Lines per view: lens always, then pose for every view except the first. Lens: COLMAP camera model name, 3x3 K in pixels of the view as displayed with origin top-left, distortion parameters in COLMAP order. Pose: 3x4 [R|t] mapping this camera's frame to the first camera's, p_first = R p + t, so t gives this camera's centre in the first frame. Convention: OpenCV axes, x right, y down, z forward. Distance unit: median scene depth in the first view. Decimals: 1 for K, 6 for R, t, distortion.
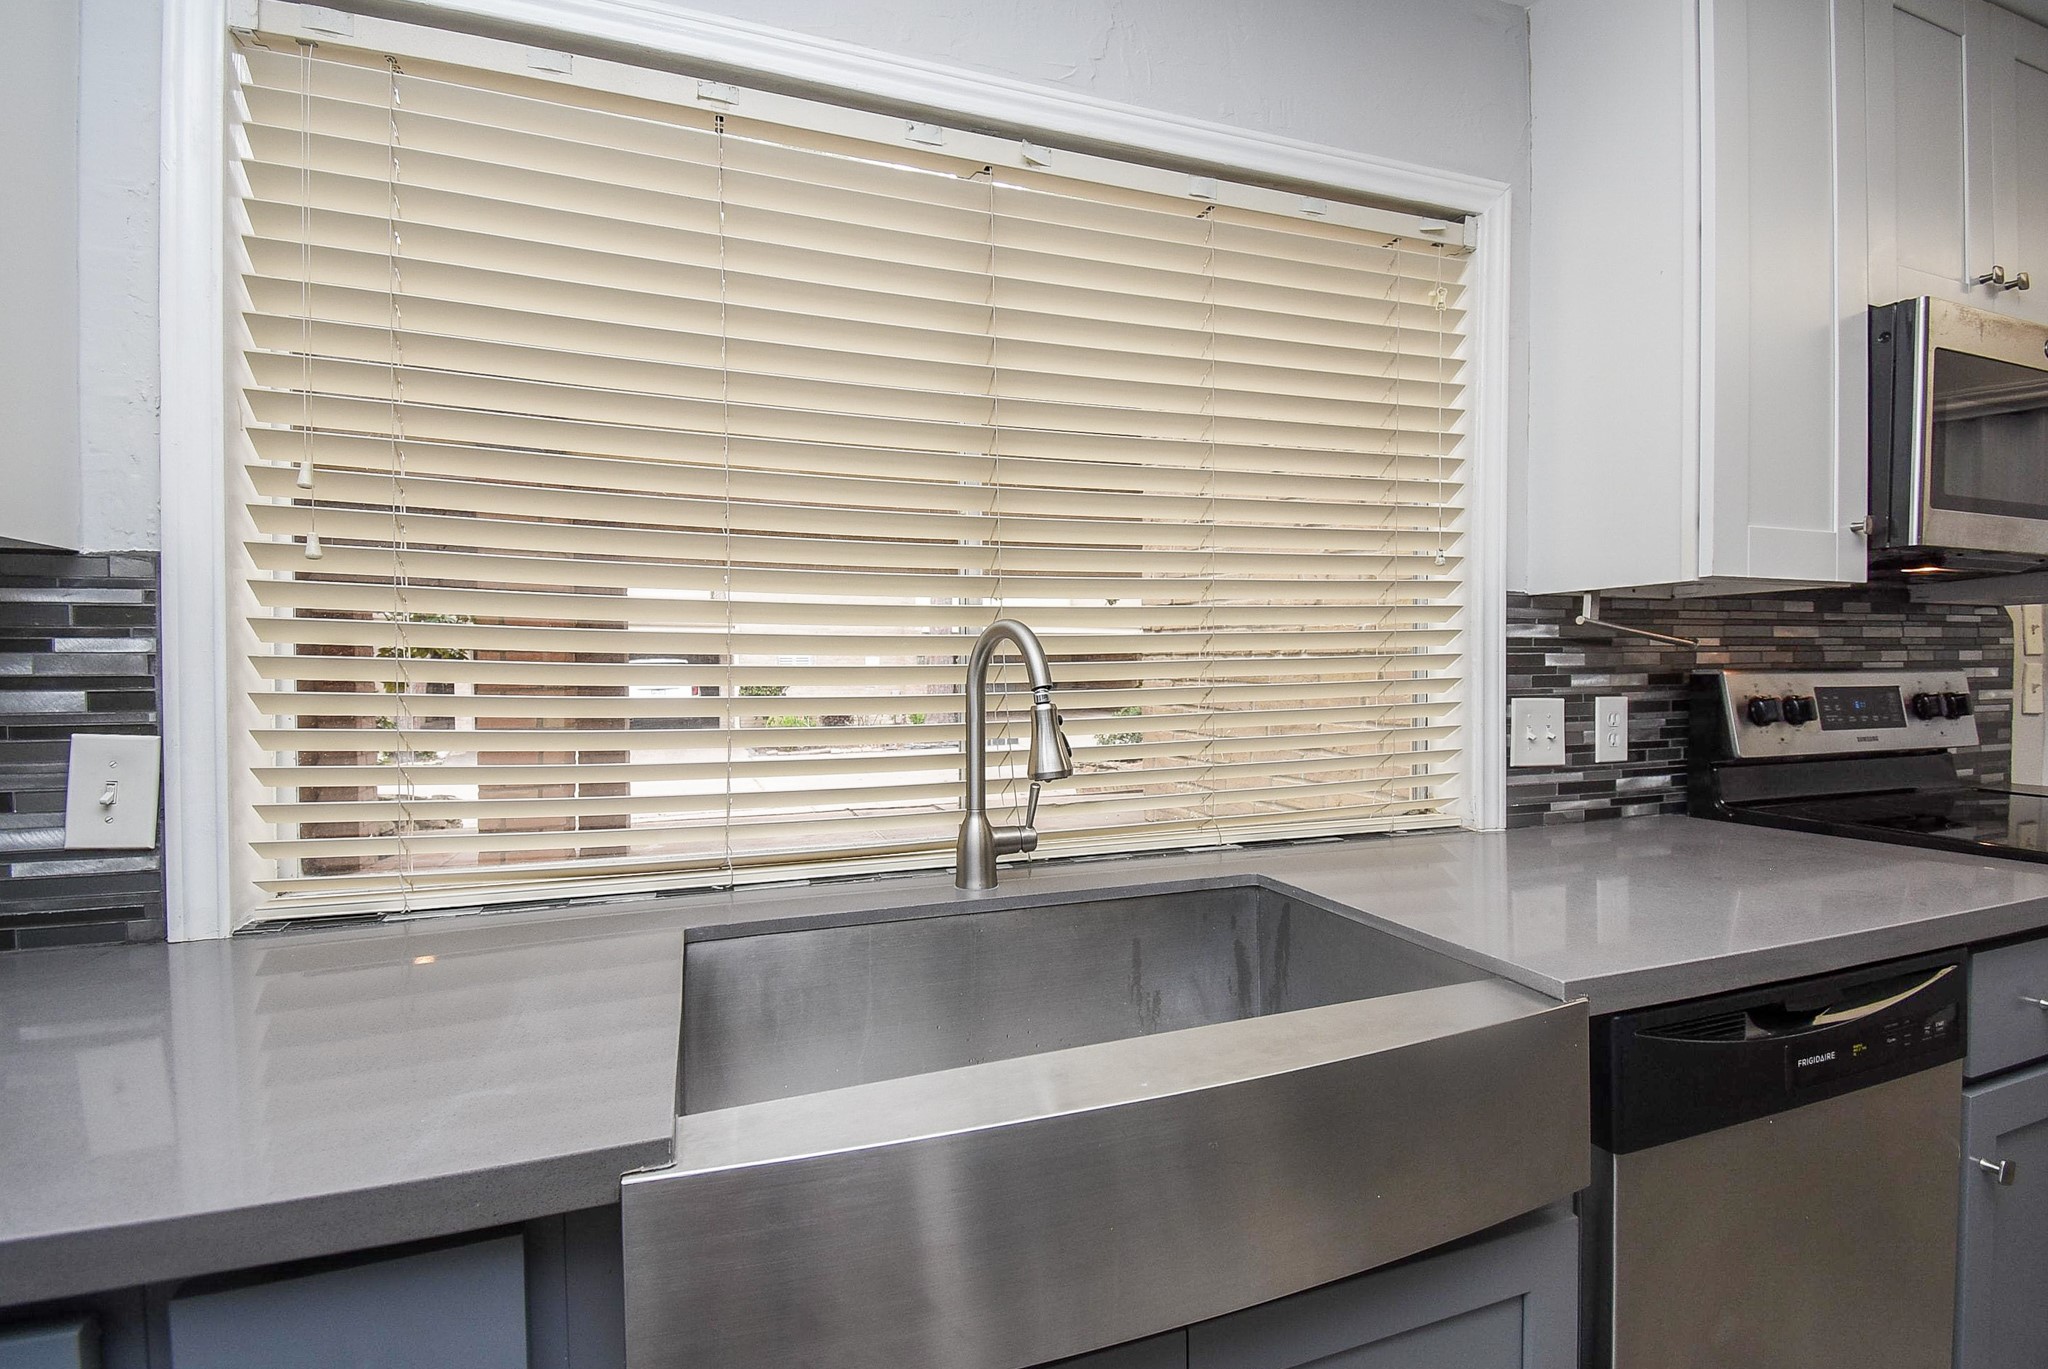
lens RADIAL K [[905.5, 0, 1023.8], [0, 905.5, 678.1], [0, 0, 1]] dist [0.010591, -0.022619]
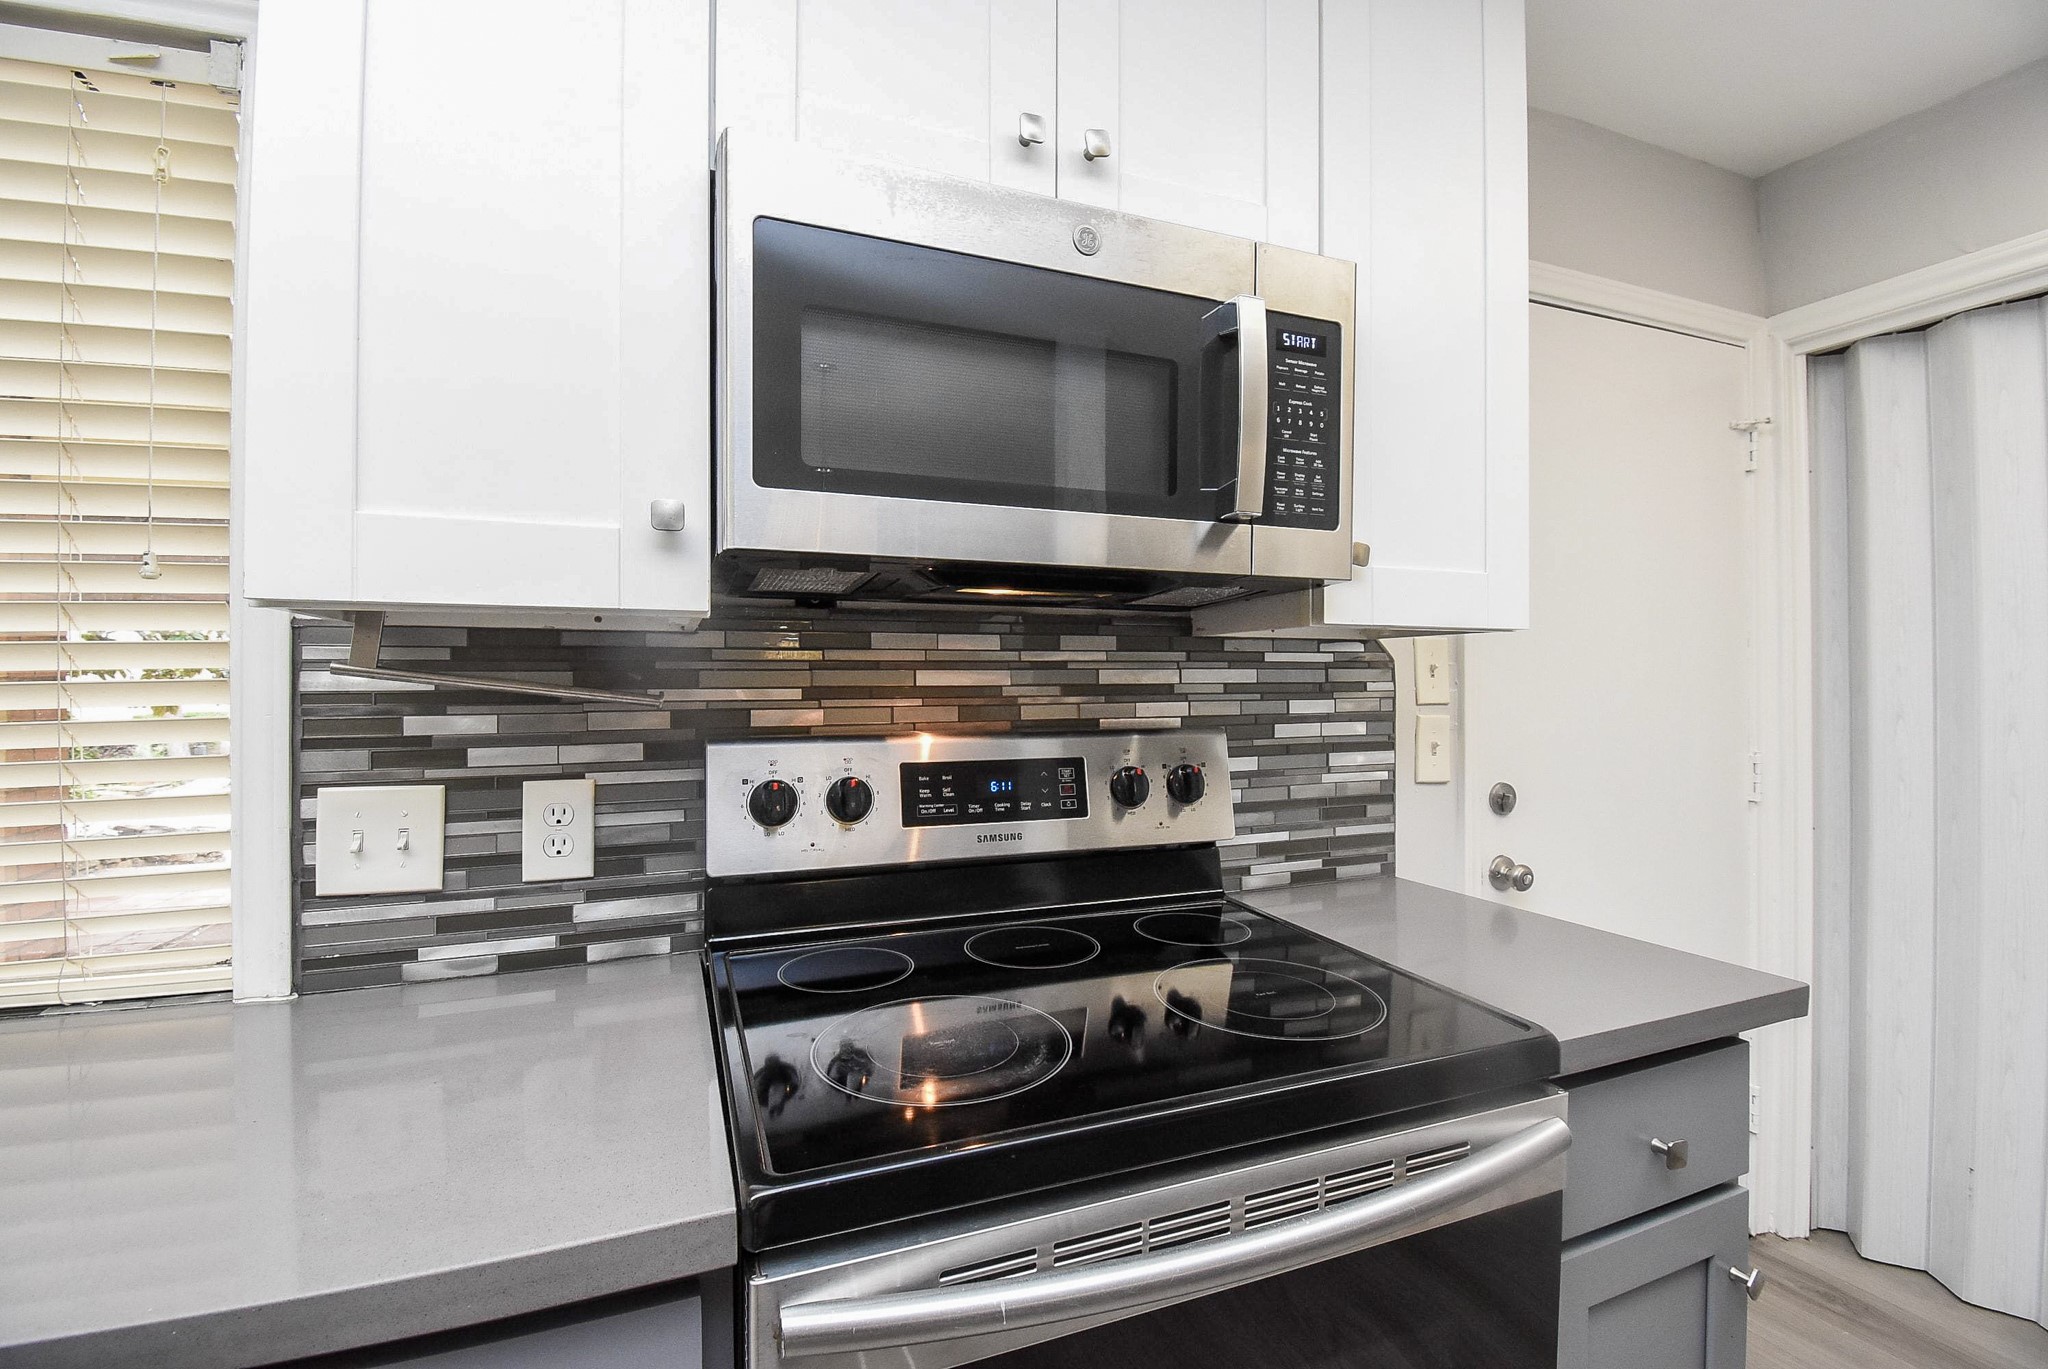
lens RADIAL K [[905.5, 0, 1023.8], [0, 905.5, 678.1], [0, 0, 1]] dist [0.010591, -0.022619]
pose [[0.997869, 0.002917, 0.065186, 0.919875], [-0.001457, 0.999747, -0.022434, -0.038146], [-0.065235, 0.022291, 0.997621, 0.311300]]
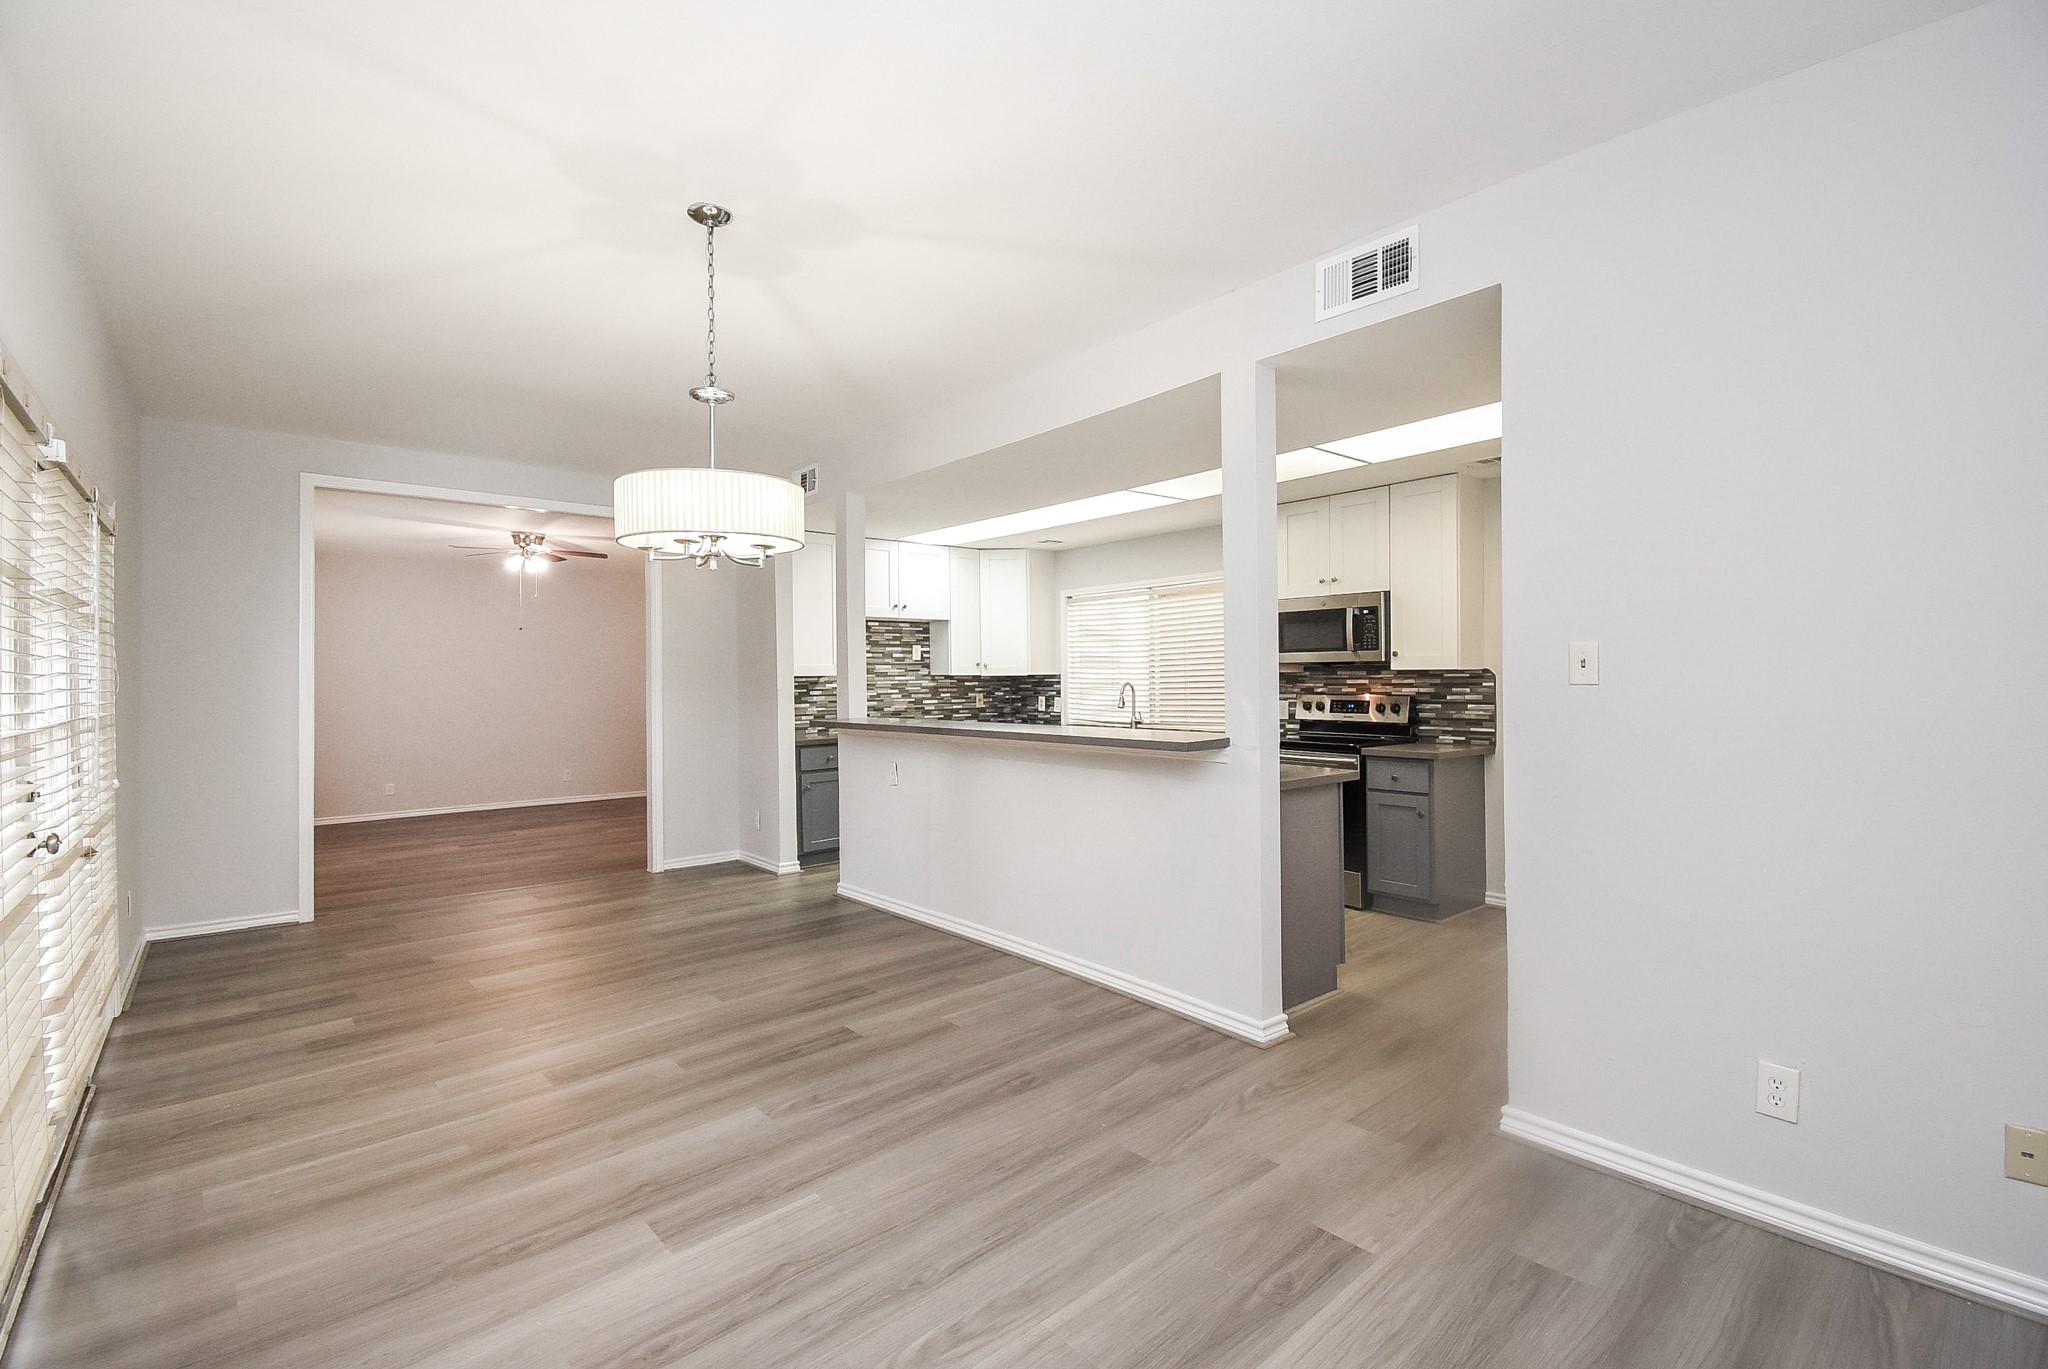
lens RADIAL K [[905.5, 0, 1023.8], [0, 905.5, 678.1], [0, 0, 1]] dist [0.010591, -0.022619]
pose [[0.371103, 0.000033, -0.928592, 3.473095], [-0.015661, 0.999858, -0.006223, -0.028880], [0.928460, 0.016852, 0.371051, -1.227149]]
